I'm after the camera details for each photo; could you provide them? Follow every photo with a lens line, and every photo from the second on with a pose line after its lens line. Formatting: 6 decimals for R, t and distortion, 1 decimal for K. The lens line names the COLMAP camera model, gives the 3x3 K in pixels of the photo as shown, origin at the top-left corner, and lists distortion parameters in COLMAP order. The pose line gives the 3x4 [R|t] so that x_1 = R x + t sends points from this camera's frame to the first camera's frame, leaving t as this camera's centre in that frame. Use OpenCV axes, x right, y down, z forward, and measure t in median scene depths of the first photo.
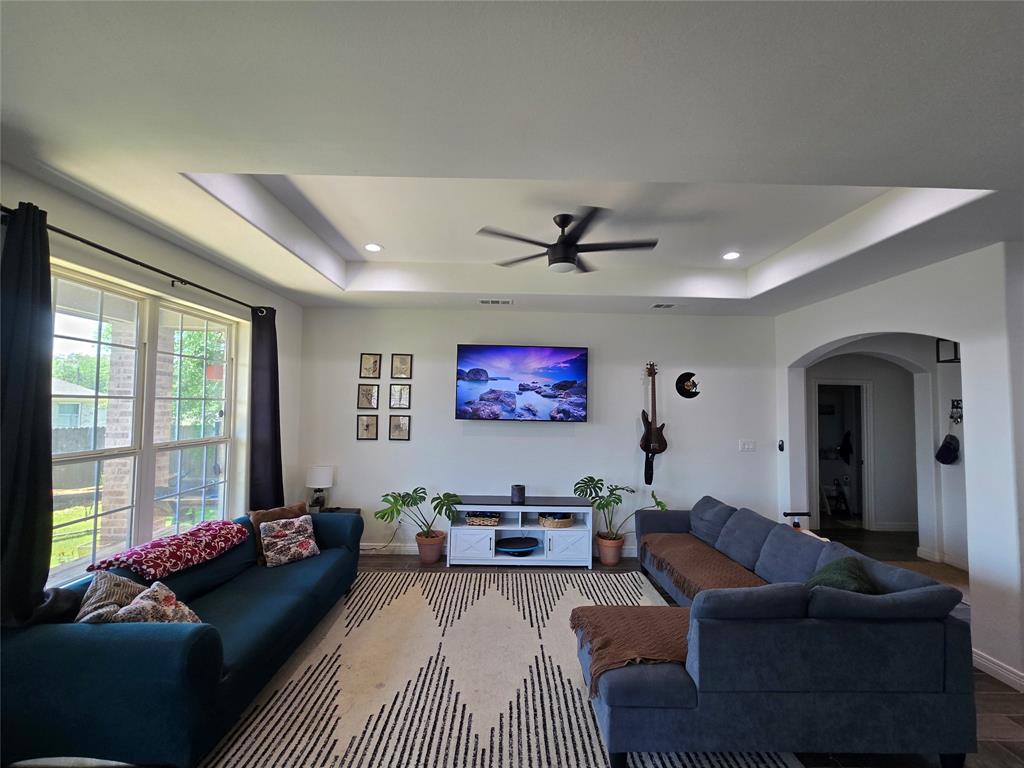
lens RADIAL K [[423.7, 0, 508.7], [0, 423.7, 388.4], [0, 0, 1]] dist [0.005081, -0.000085]
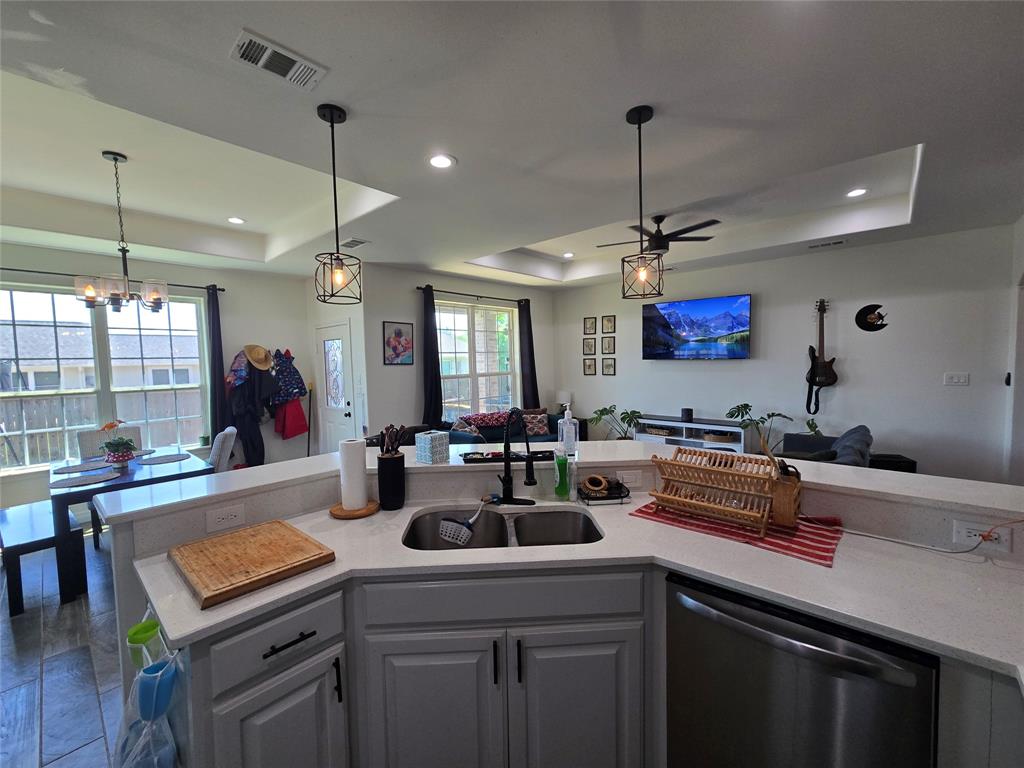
lens RADIAL K [[423.7, 0, 509.3], [0, 423.7, 383.1], [0, 0, 1]] dist [0.005081, -0.000085]
pose [[0.733873, 0.007465, -0.679245, 0.567833], [0.063039, 0.994876, 0.079043, 0.014254], [0.676355, -0.100827, 0.729642, -0.359644]]
